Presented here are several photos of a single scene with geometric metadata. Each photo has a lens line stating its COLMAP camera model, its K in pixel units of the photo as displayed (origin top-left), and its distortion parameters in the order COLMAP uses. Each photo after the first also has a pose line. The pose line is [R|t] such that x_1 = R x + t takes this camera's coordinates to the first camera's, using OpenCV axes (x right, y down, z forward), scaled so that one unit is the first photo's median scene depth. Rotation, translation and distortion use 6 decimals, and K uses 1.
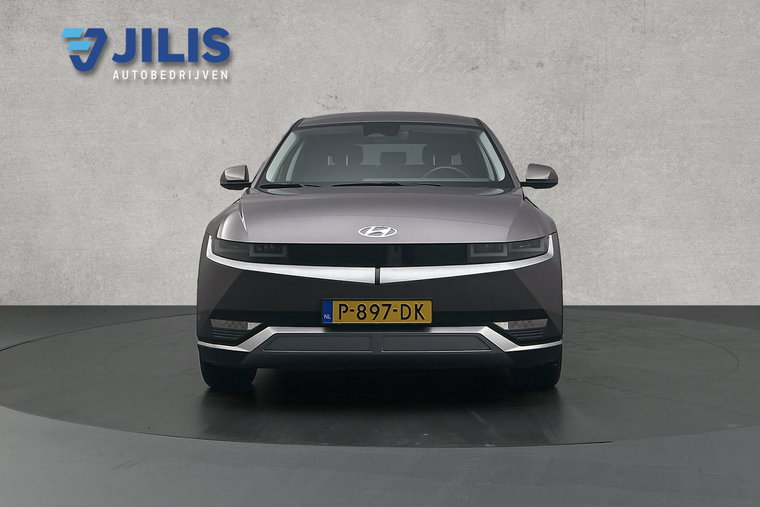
lens RADIAL K [[593.0, 0, 379.9], [0, 593.0, 253.8], [0, 0, 1]] dist [-0.002217, 0.000734]
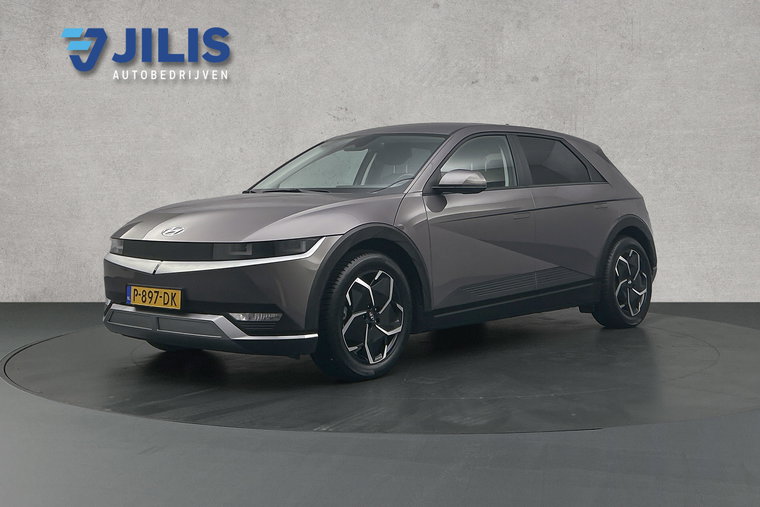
lens RADIAL K [[593.0, 0, 380.0], [0, 593.0, 253.8], [0, 0, 1]] dist [-0.002217, 0.000734]
pose [[1.000000, -0.000072, 0.000125, -0.012378], [0.000072, 1.000000, 0.000096, -0.000972], [-0.000125, -0.000096, 1.000000, -0.078319]]
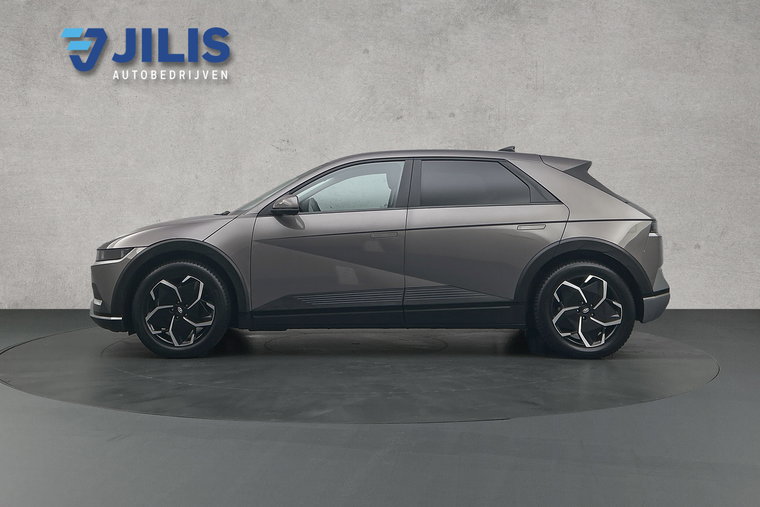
lens RADIAL K [[593.0, 0, 380.2], [0, 593.0, 254.0], [0, 0, 1]] dist [-0.002217, 0.000734]
pose [[1.000000, -0.000085, 0.000383, 0.119060], [0.000085, 1.000000, 0.000316, -0.028424], [-0.000383, -0.000316, 1.000000, -0.240754]]
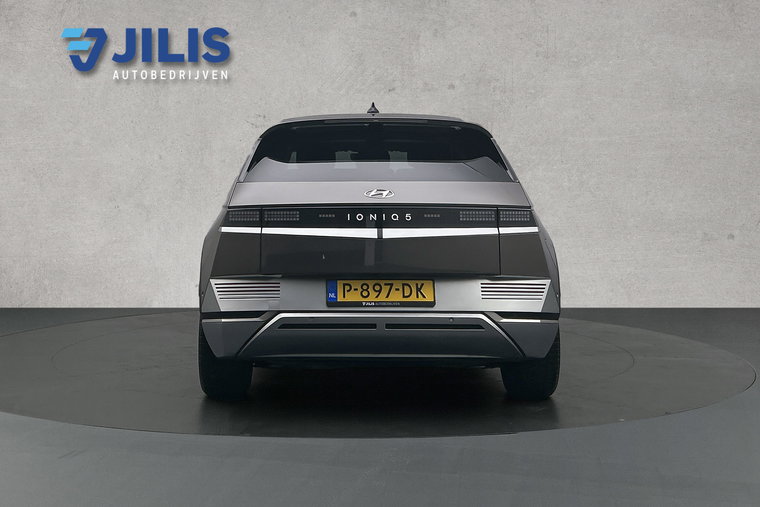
lens RADIAL K [[593.0, 0, 380.1], [0, 593.0, 254.0], [0, 0, 1]] dist [-0.002217, 0.000734]
pose [[1.000000, 0.000007, 0.000325, 0.138674], [-0.000008, 1.000000, 0.000334, -0.012011], [-0.000325, -0.000334, 1.000000, -0.089060]]
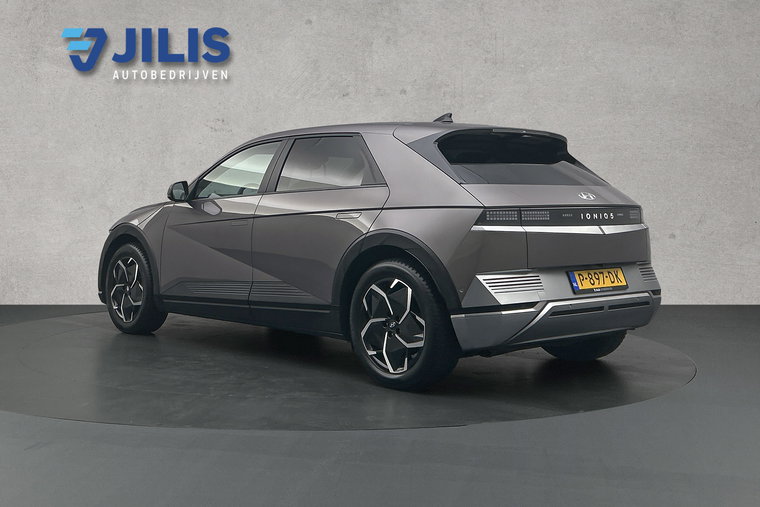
lens RADIAL K [[593.0, 0, 380.1], [0, 593.0, 253.8], [0, 0, 1]] dist [-0.002217, 0.000734]
pose [[1.000000, 0.000102, 0.000340, 0.225684], [-0.000102, 1.000000, -0.000060, -0.009920], [-0.000340, 0.000060, 1.000000, -0.130873]]
